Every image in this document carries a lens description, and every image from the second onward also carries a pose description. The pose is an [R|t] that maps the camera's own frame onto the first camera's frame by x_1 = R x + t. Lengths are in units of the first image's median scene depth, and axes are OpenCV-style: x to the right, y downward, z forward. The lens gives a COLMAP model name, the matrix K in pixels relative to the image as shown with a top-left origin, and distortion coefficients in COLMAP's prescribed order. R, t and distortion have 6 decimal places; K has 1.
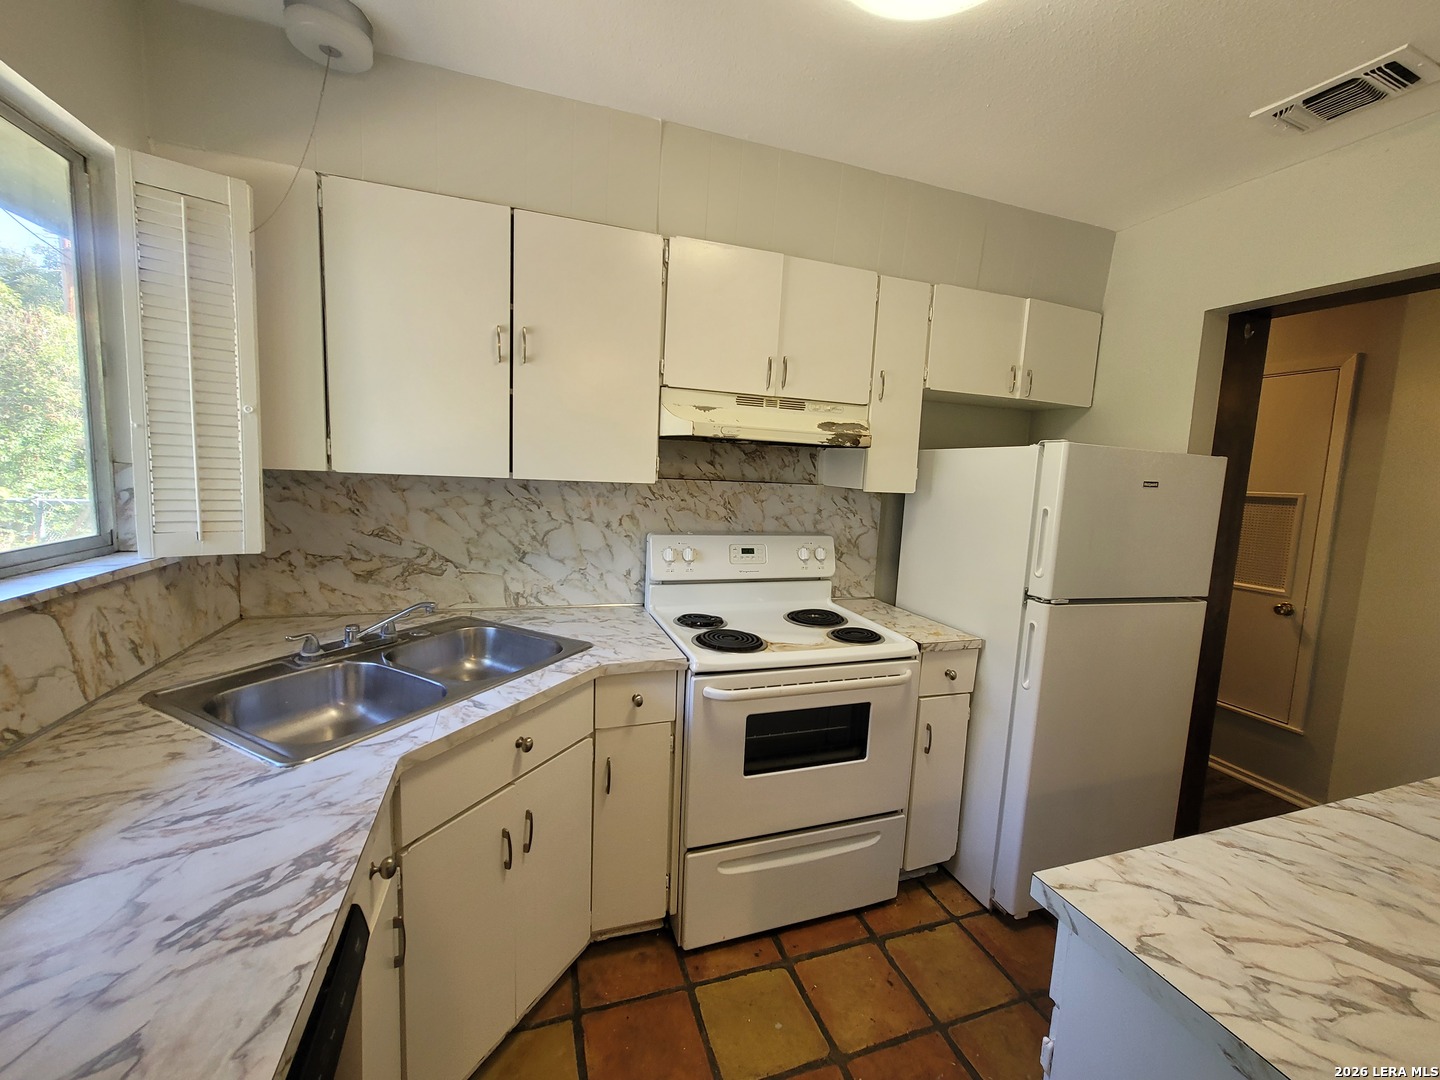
lens RADIAL K [[582.4, 0, 720.8], [0, 582.4, 534.7], [0, 0, 1]] dist [-0.003181, -0.000777]
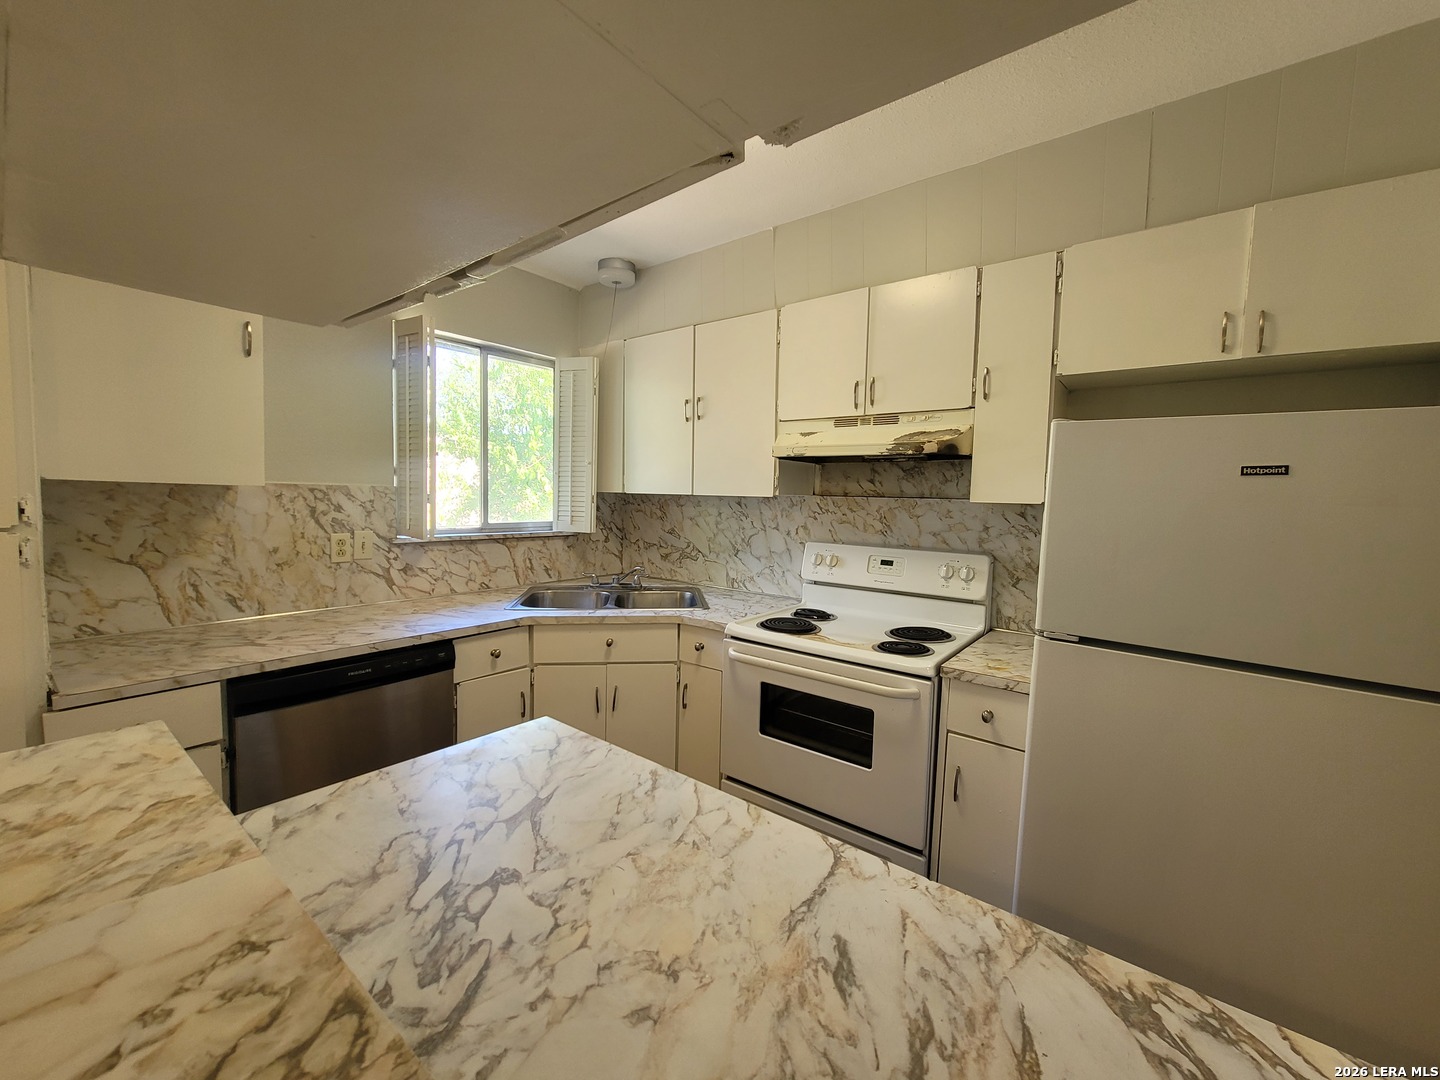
lens RADIAL K [[582.4, 0, 725.8], [0, 582.4, 535.0], [0, 0, 1]] dist [-0.003181, -0.000777]
pose [[0.547810, 0.023716, -0.836267, 0.842657], [-0.094114, 0.995000, -0.033433, 0.045143], [0.831293, 0.097019, 0.547303, 0.204669]]
